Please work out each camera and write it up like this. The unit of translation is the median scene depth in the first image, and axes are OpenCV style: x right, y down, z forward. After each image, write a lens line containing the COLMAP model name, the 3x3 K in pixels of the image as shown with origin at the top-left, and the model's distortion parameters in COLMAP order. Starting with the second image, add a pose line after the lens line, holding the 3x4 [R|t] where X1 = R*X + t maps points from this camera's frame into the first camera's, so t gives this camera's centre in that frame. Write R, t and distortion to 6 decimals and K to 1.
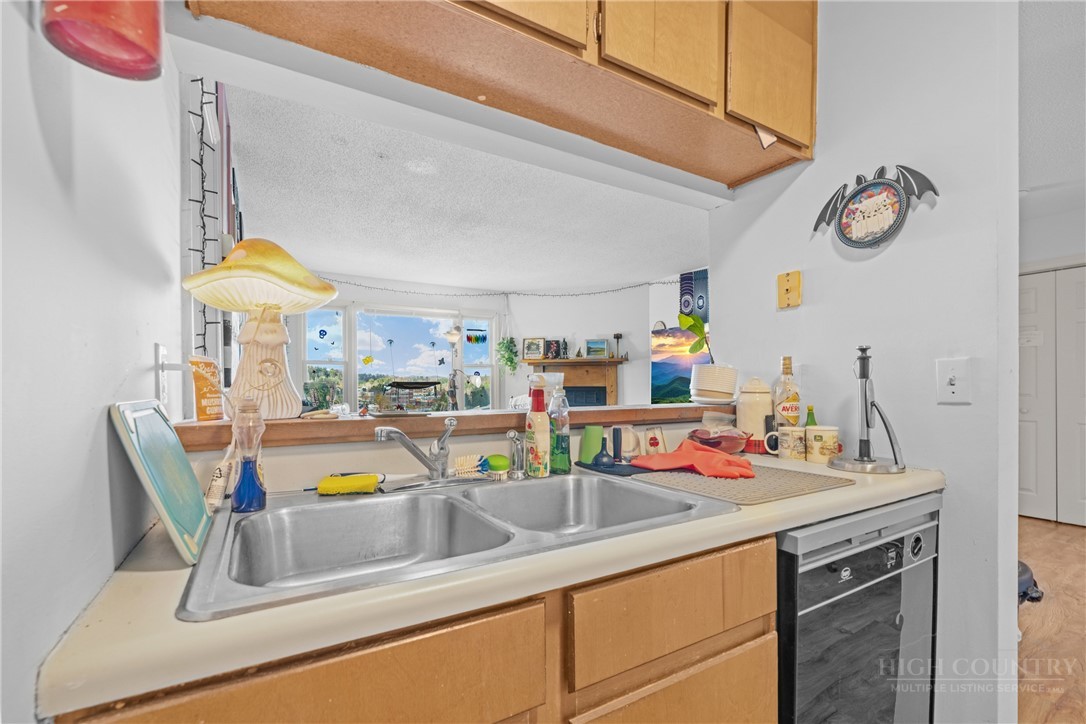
lens RADIAL K [[472.2, 0, 542.4], [0, 472.2, 387.7], [0, 0, 1]] dist [-0.001888, -0.000244]
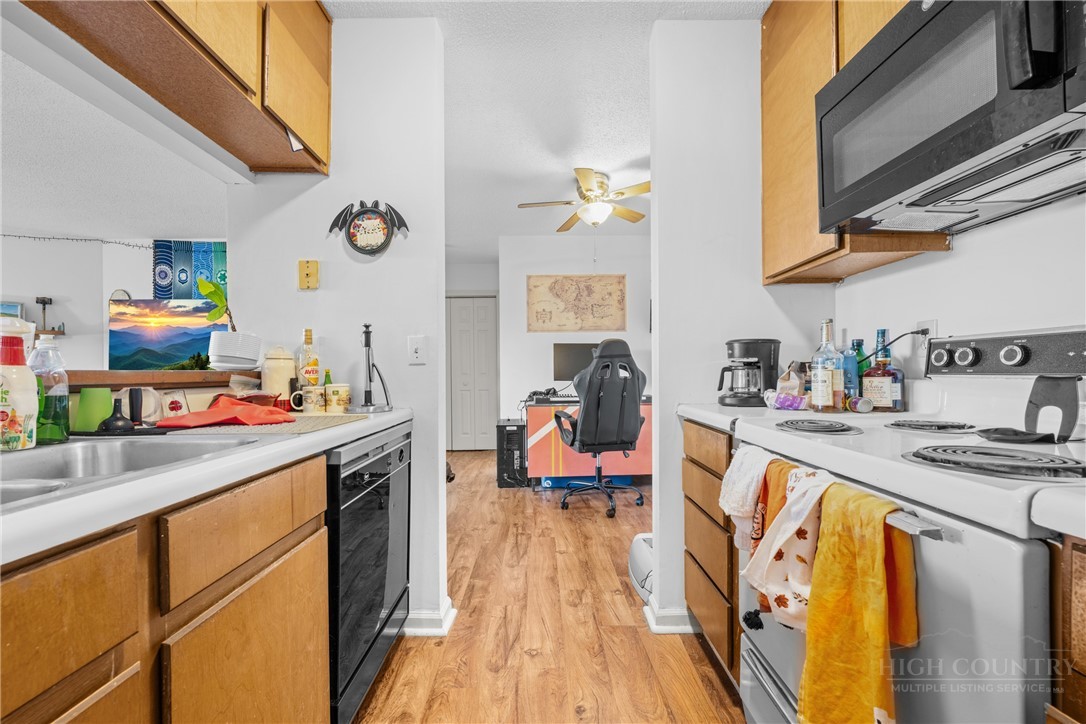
lens RADIAL K [[428.5, 0, 543.1], [0, 428.5, 376.2], [0, 0, 1]] dist [-0.001130, -0.000284]
pose [[0.498299, -0.009167, 0.866957, -0.163222], [0.009113, 0.999944, 0.005336, 0.064692], [-0.866957, 0.005242, 0.498355, -0.088433]]
